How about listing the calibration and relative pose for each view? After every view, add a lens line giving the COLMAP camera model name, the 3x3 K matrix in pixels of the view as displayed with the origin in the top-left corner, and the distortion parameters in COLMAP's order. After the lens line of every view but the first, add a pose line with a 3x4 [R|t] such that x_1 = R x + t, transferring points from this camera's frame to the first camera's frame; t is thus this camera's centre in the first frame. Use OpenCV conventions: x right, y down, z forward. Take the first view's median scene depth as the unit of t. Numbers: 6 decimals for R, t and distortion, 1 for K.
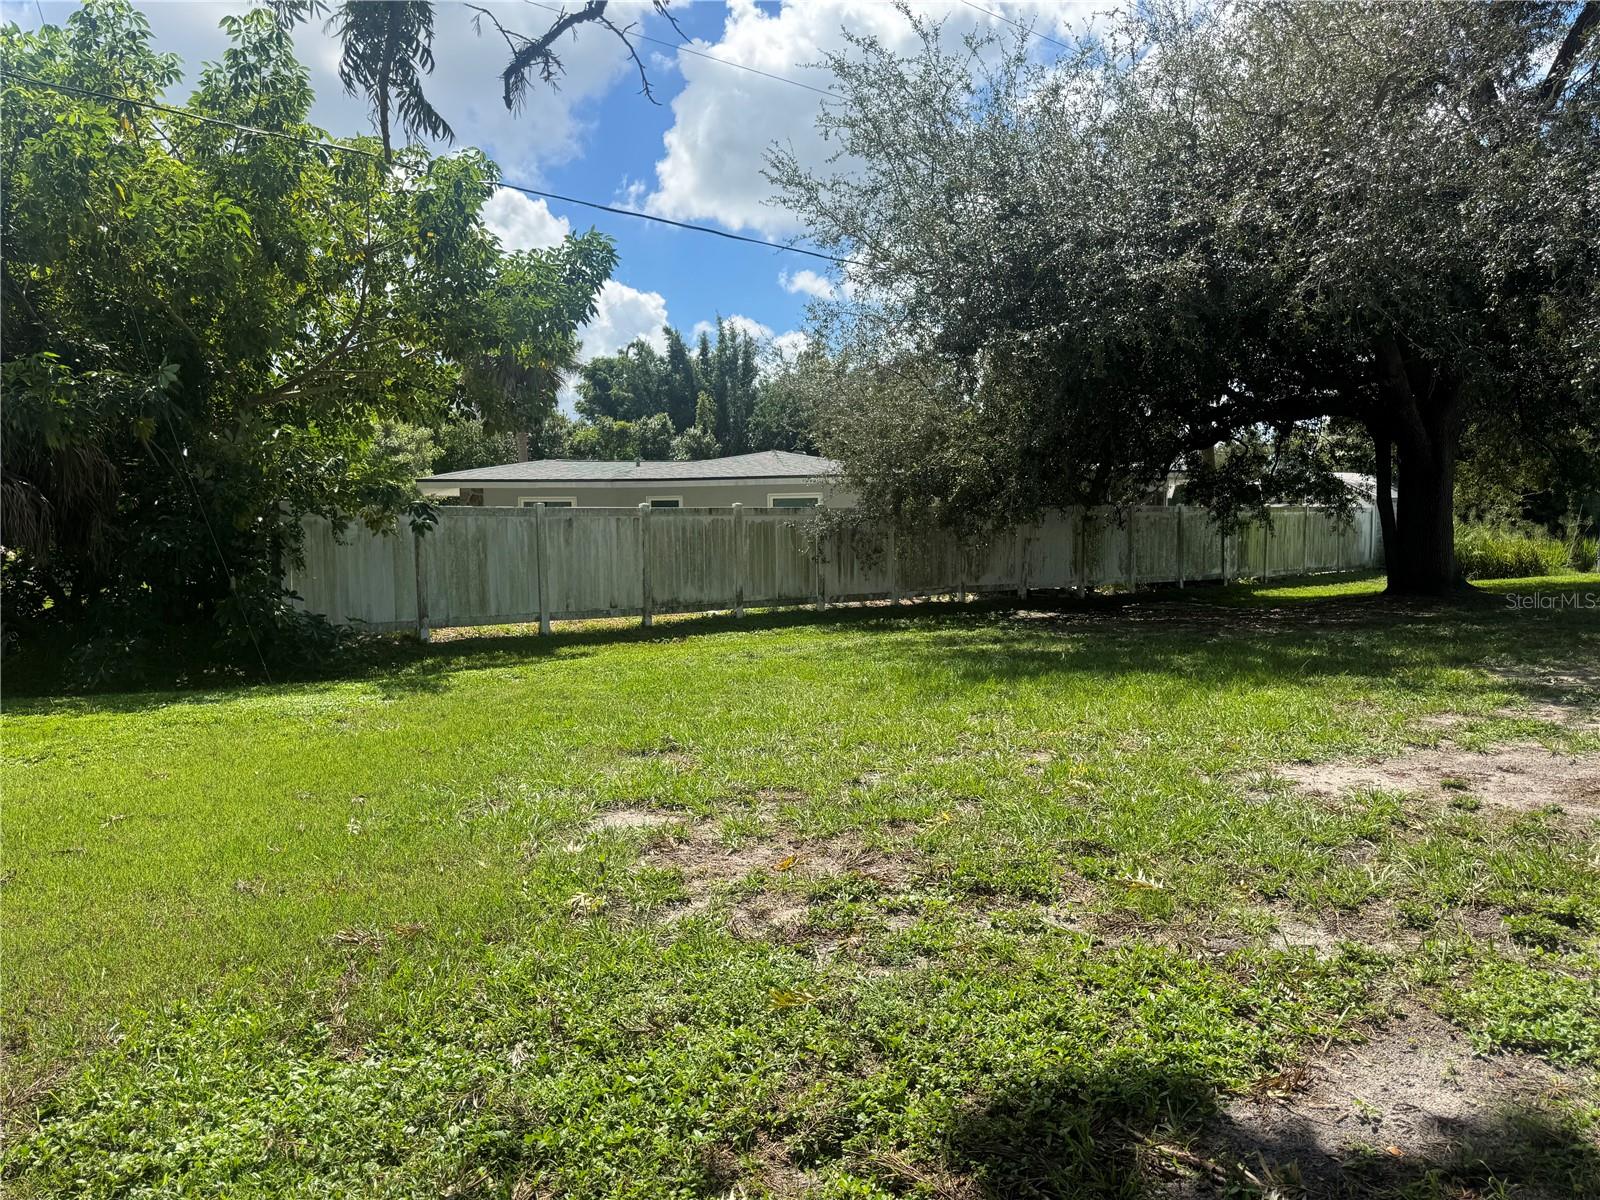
lens RADIAL K [[1140.7, 0, 769.2], [0, 1140.7, 594.4], [0, 0, 1]] dist [0.114777, -0.192541]
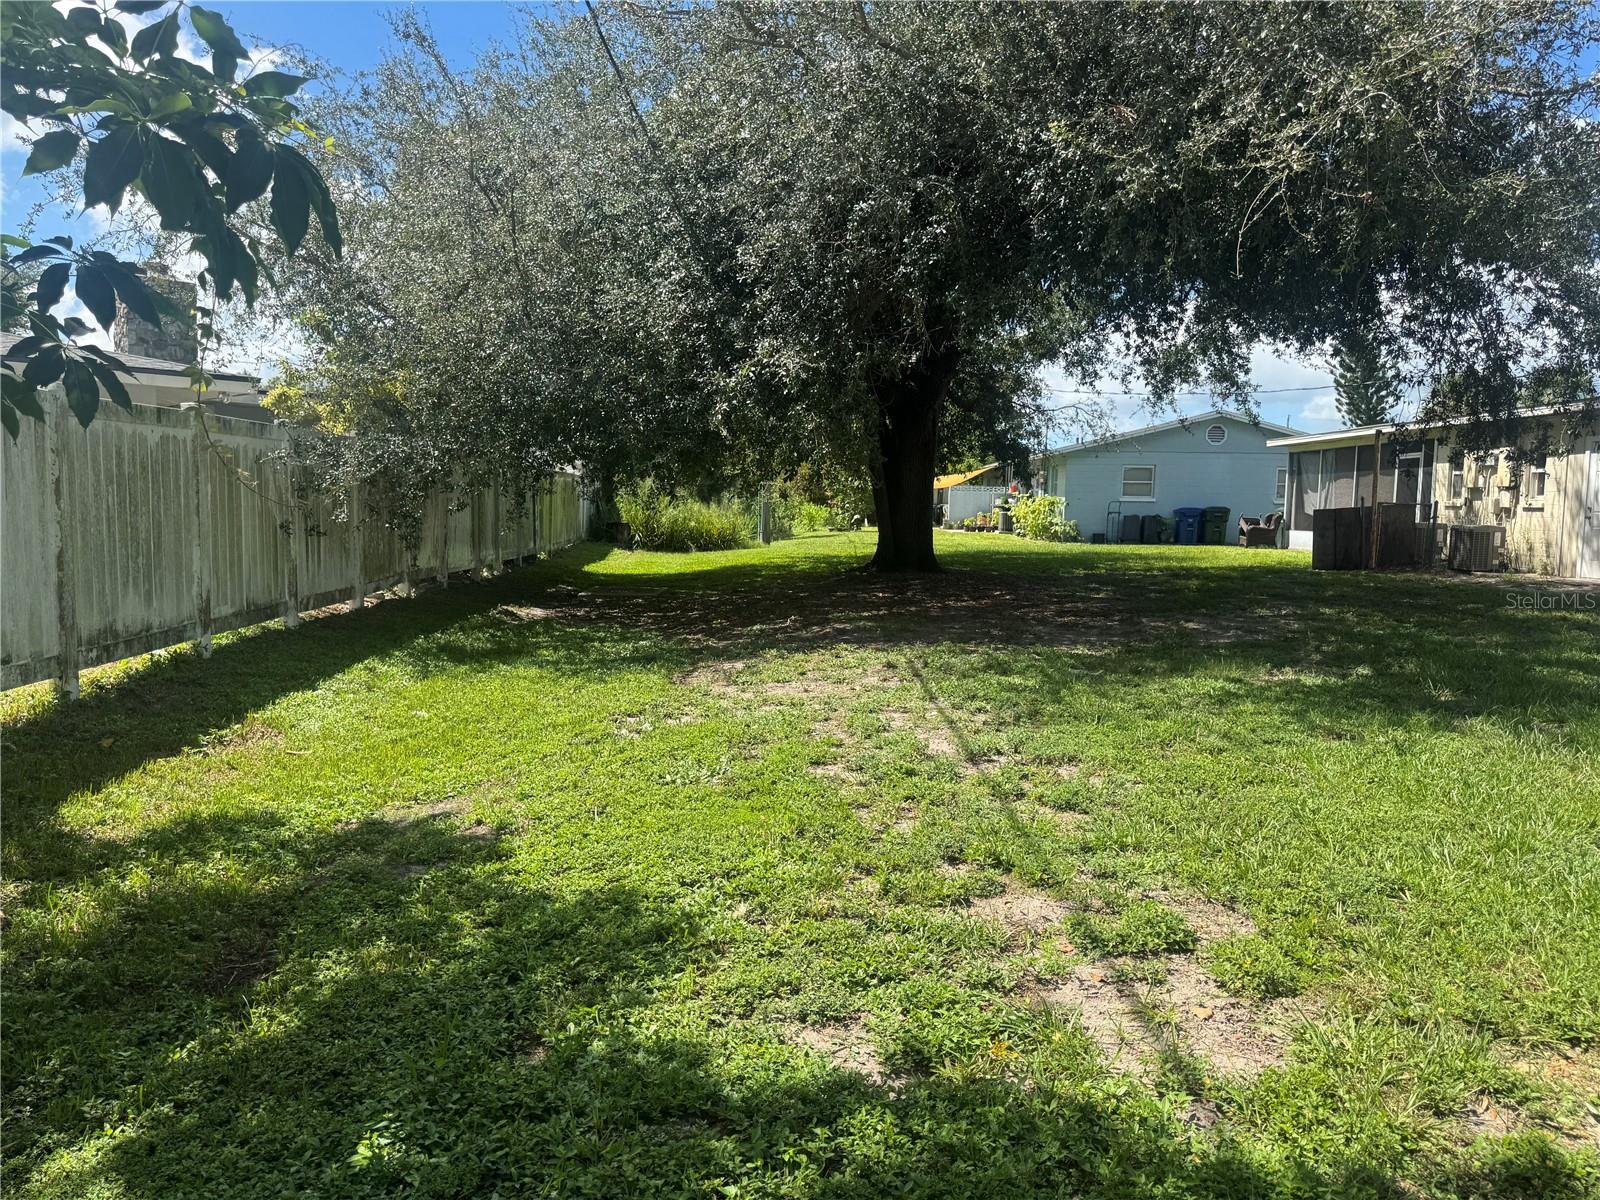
lens RADIAL K [[1135.6, 0, 796.8], [0, 1135.6, 605.3], [0, 0, 1]] dist [0.116078, -0.189874]
pose [[0.504686, -0.050965, 0.861797, -0.292930], [0.015804, 0.998634, 0.049802, -0.018852], [-0.863158, -0.011515, 0.504802, 0.549830]]
